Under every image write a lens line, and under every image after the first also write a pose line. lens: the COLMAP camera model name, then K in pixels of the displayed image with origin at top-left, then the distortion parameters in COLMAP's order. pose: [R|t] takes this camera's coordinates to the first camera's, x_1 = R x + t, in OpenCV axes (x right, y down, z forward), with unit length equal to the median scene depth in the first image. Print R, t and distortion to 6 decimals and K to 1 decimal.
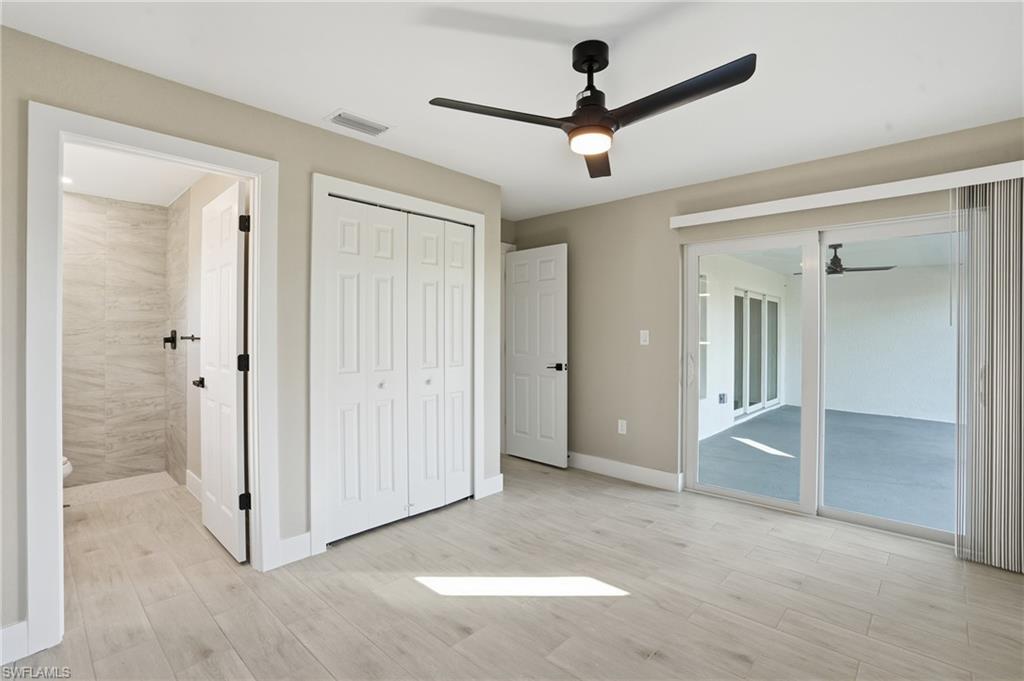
lens RADIAL K [[470.0, 0, 510.6], [0, 470.0, 337.1], [0, 0, 1]] dist [-0.002808, 0.000010]
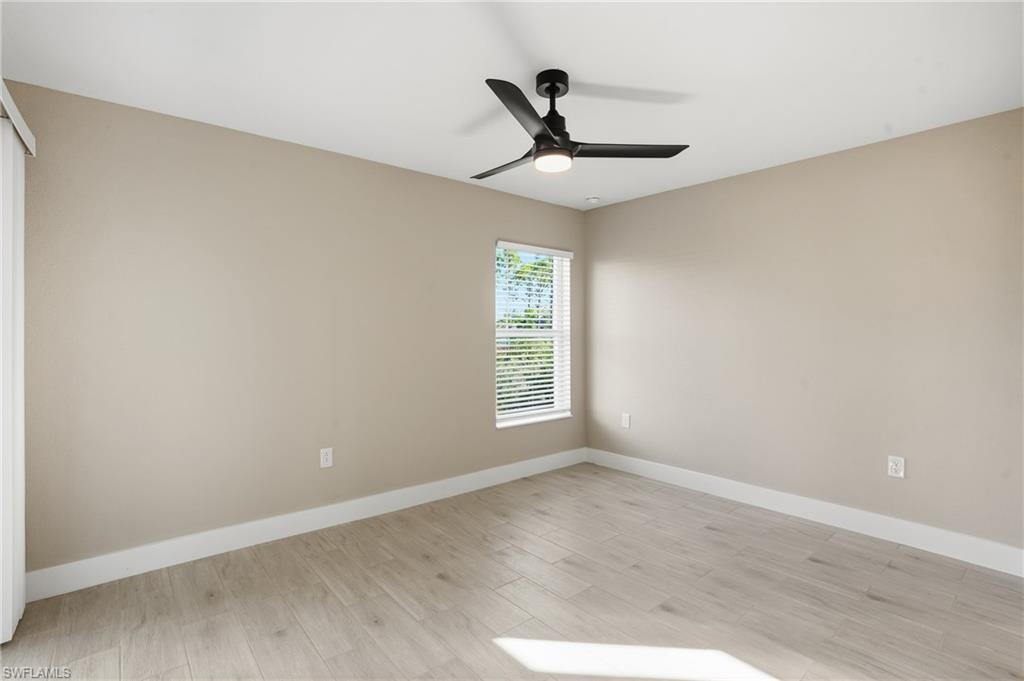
lens RADIAL K [[470.0, 0, 510.6], [0, 470.0, 337.1], [0, 0, 1]] dist [-0.002808, 0.000010]
pose [[-0.992849, -0.004511, 0.119291, 0.125678], [-0.003450, 0.999953, 0.009100, -0.008559], [-0.119326, 0.008623, -0.992818, 1.986911]]
